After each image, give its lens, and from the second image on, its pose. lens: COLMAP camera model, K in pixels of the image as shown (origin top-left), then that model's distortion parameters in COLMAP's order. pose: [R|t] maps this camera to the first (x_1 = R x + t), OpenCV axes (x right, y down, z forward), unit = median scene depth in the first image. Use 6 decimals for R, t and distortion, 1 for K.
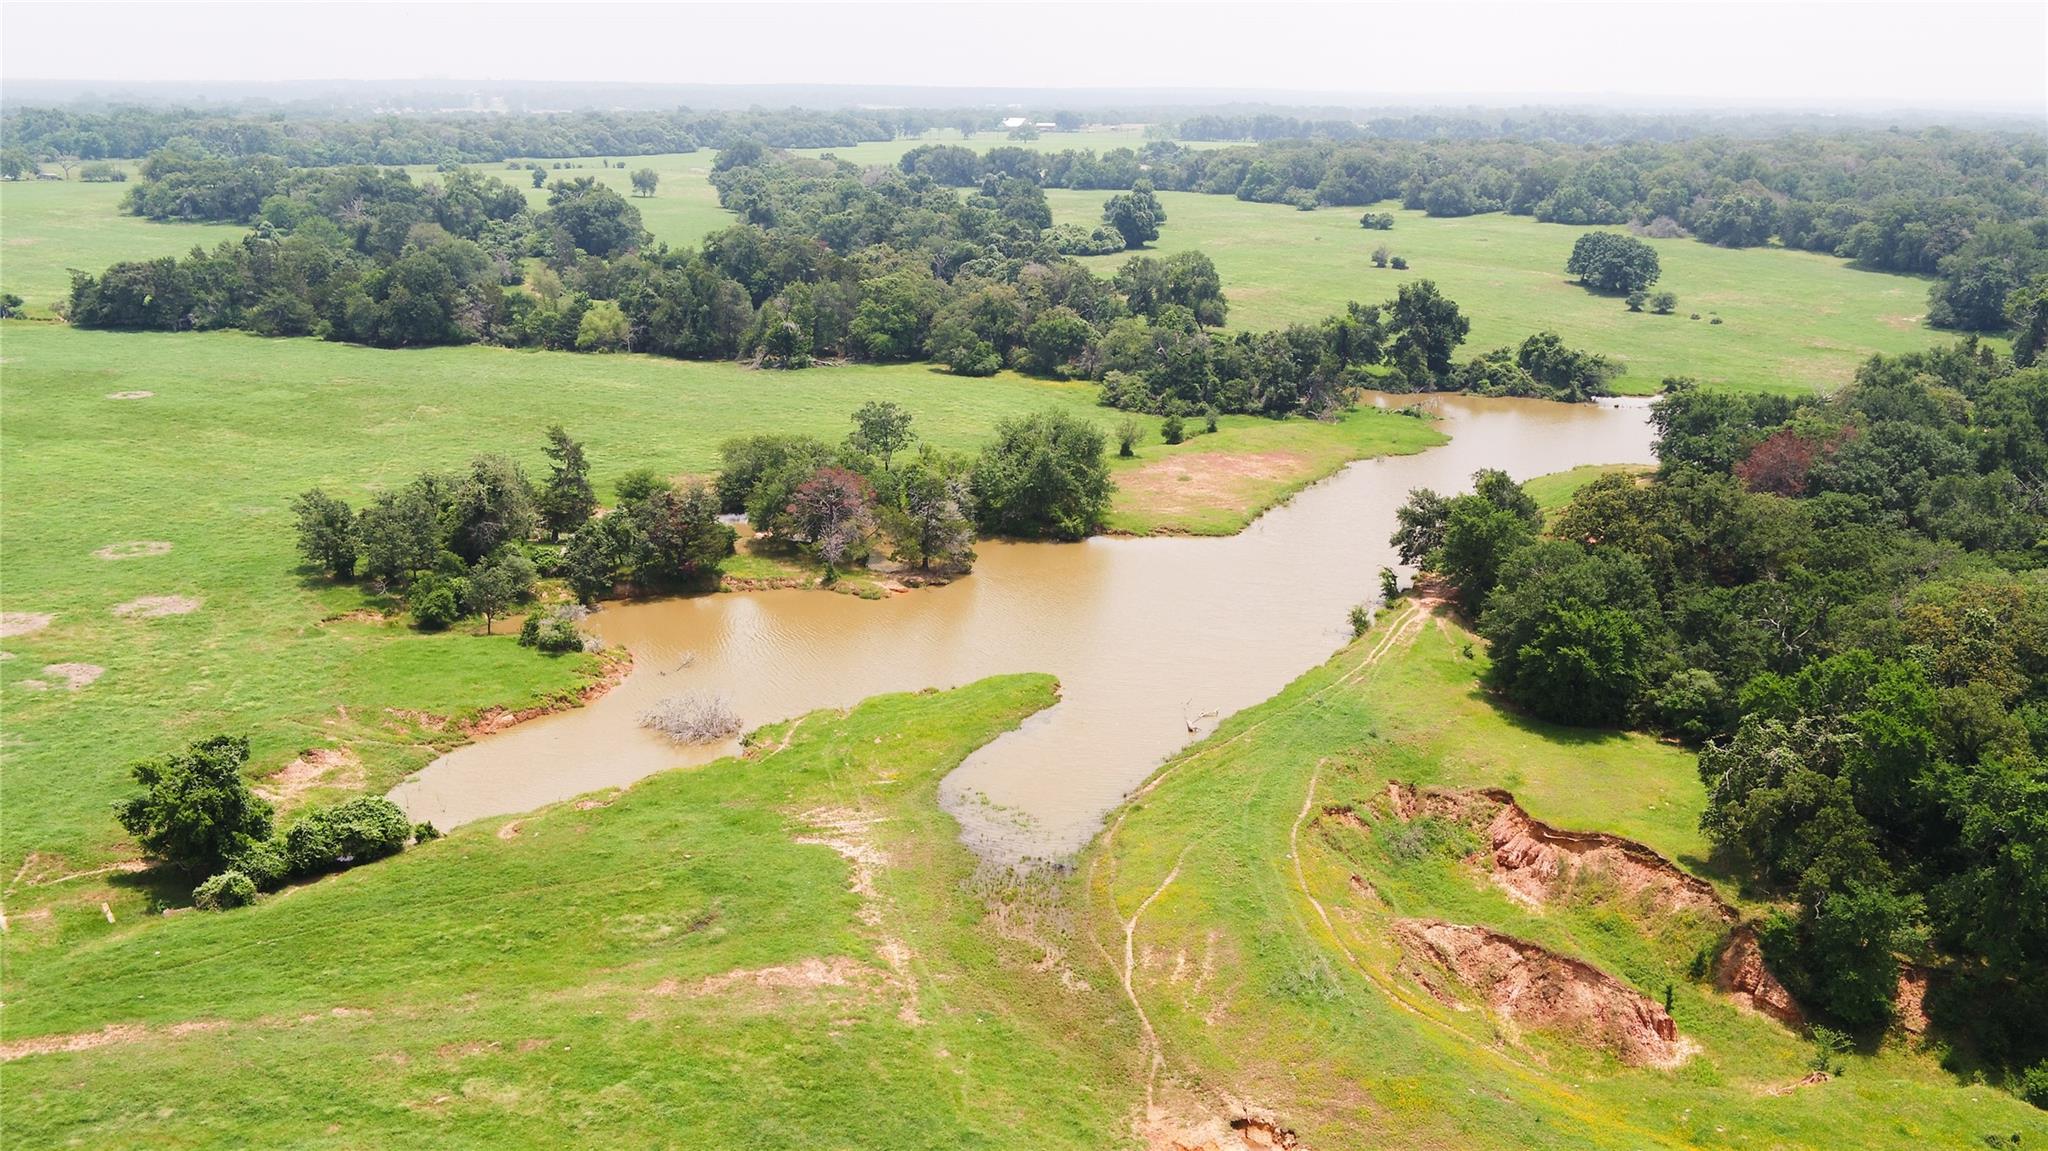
lens RADIAL K [[1772.4, 0, 1025.6], [0, 1772.4, 542.7], [0, 0, 1]] dist [0.000964, -0.002425]
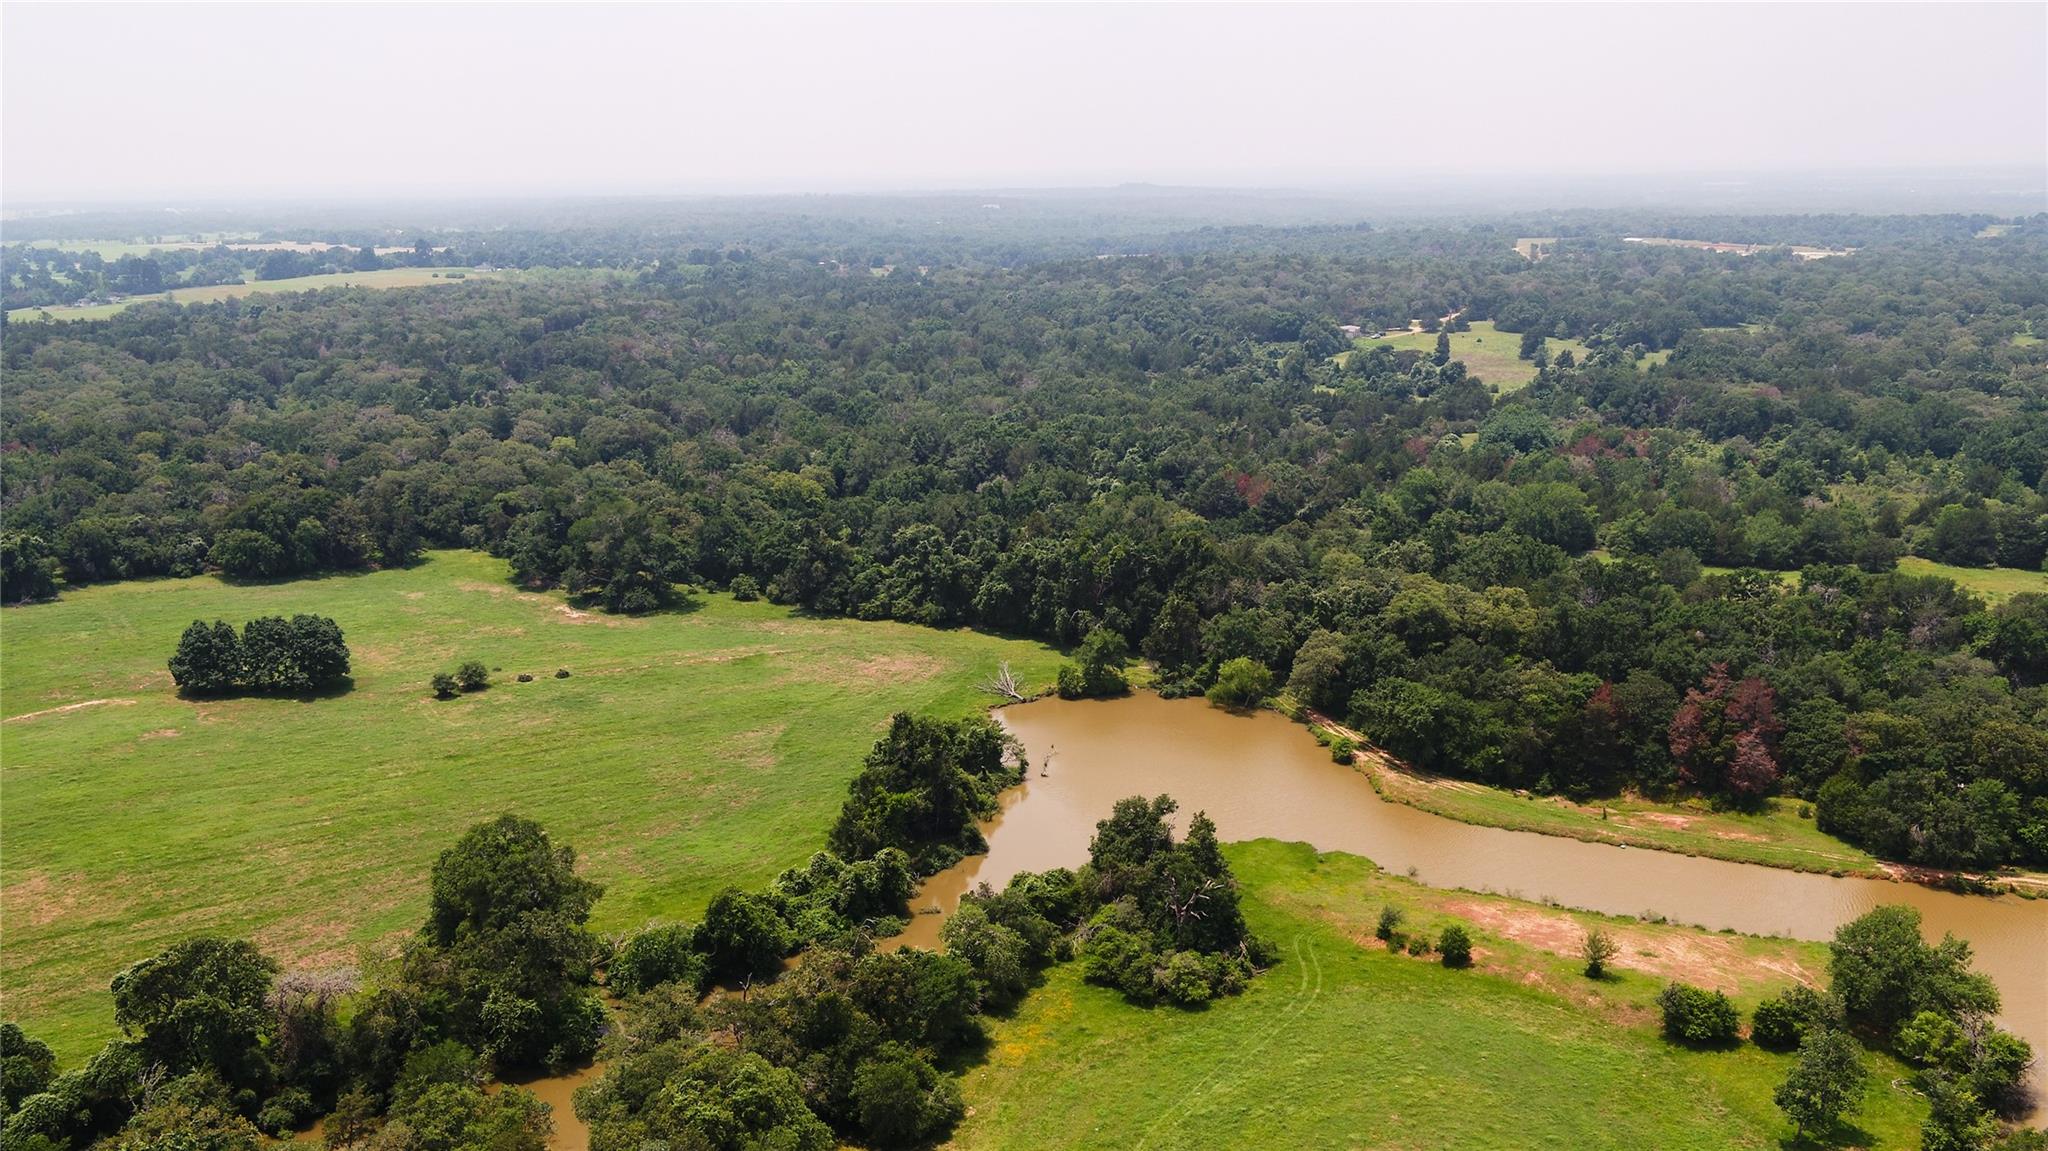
lens RADIAL K [[1772.4, 0, 1025.6], [0, 1772.4, 542.7], [0, 0, 1]] dist [0.000964, -0.002425]
pose [[-0.066458, -0.220291, 0.973168, -0.353847], [0.267196, 0.935774, 0.230073, -0.256879], [-0.961348, 0.275316, -0.003328, 0.619691]]
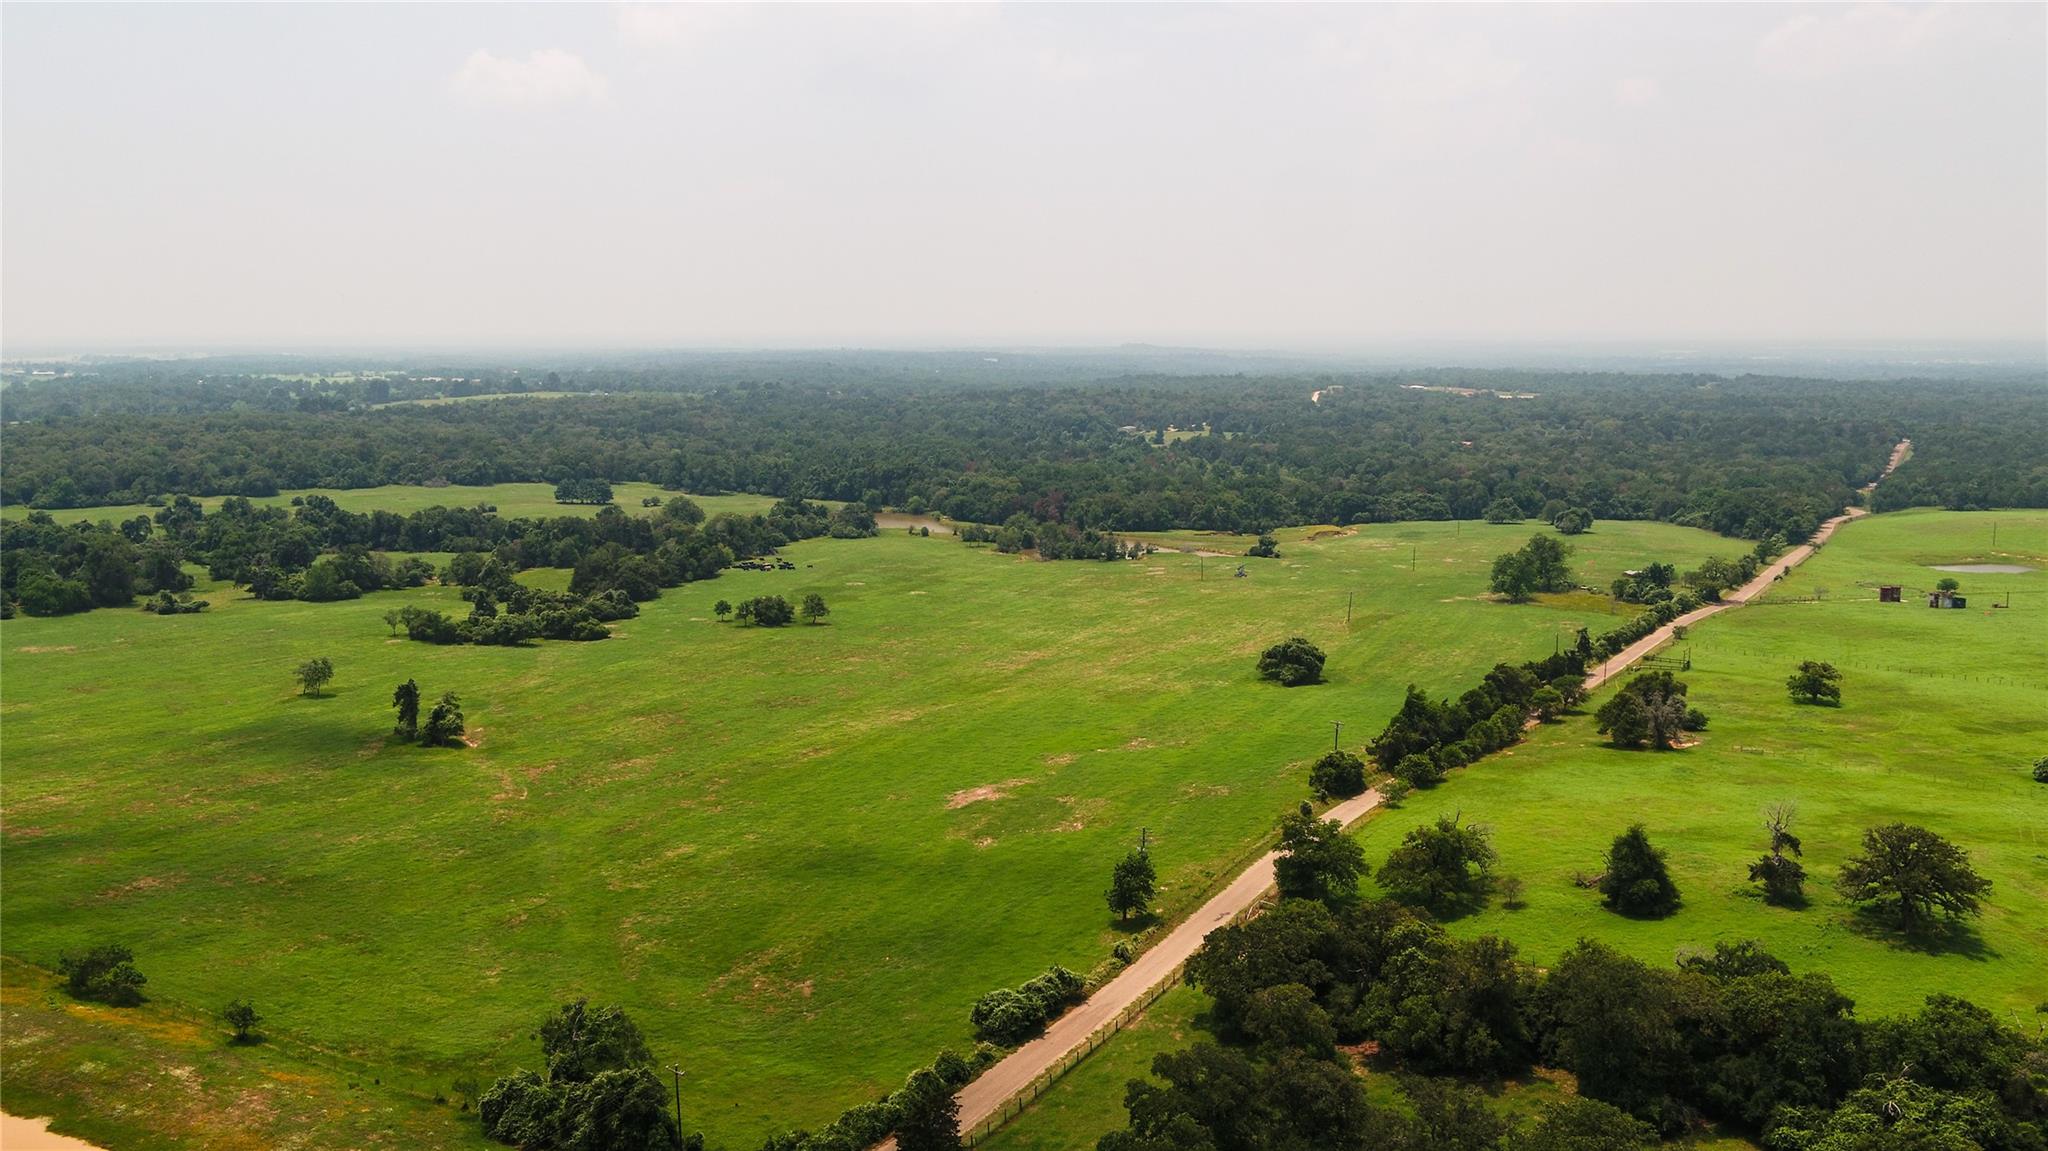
lens RADIAL K [[1763.5, 0, 1029.4], [0, 1763.5, 527.4], [0, 0, 1]] dist [-0.004898, 0.001804]
pose [[-0.042688, -0.127301, 0.990945, -1.635942], [0.254211, 0.957821, 0.133997, -0.239029], [-0.966206, 0.257629, -0.008526, 0.459667]]
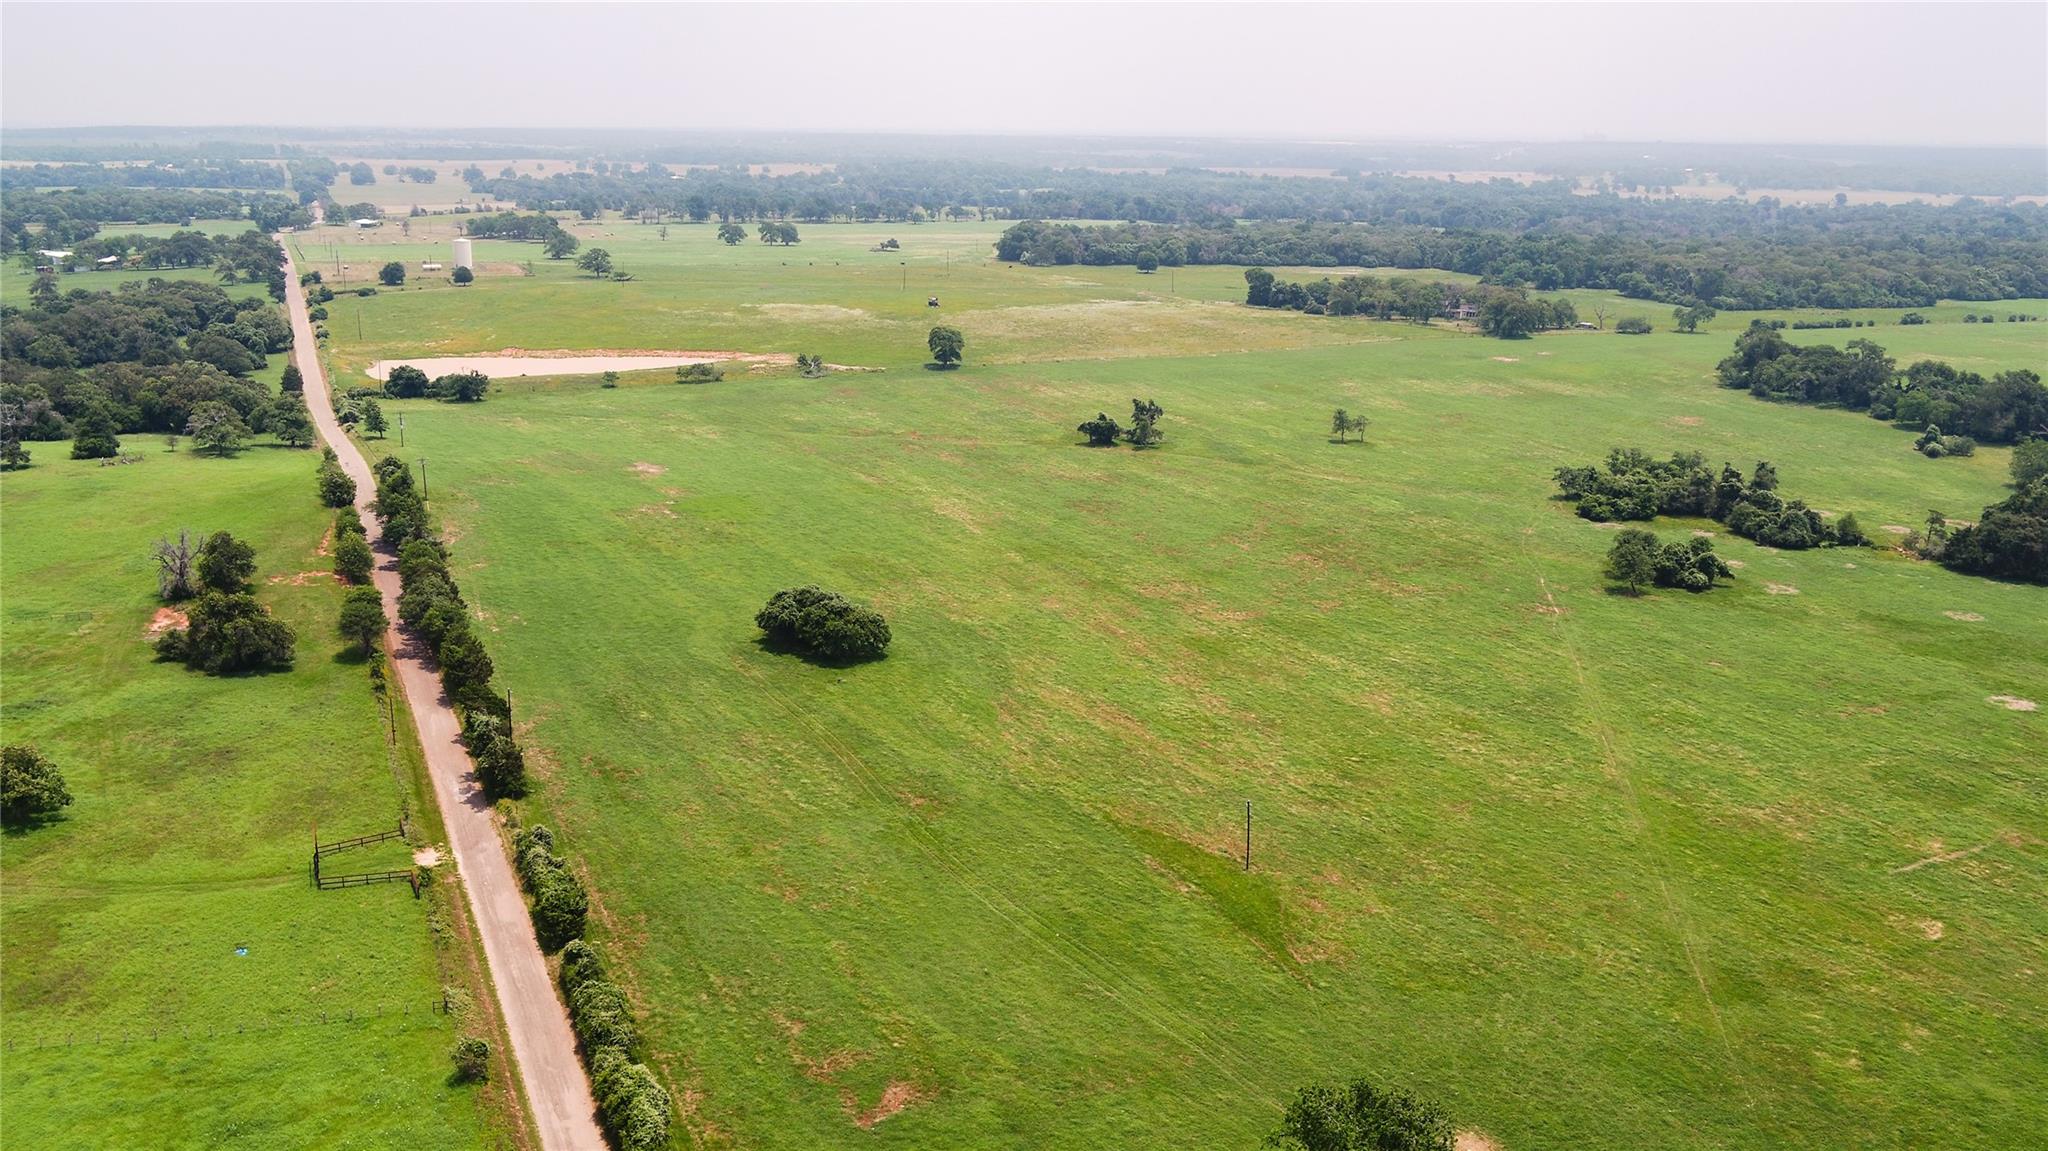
lens RADIAL K [[1772.4, 0, 1025.6], [0, 1772.4, 542.7], [0, 0, 1]] dist [0.000964, -0.002425]
pose [[0.830648, 0.130754, -0.541227, -0.305543], [-0.143517, 0.989470, 0.018782, -0.055964], [0.537983, 0.062074, 0.840667, -0.180018]]
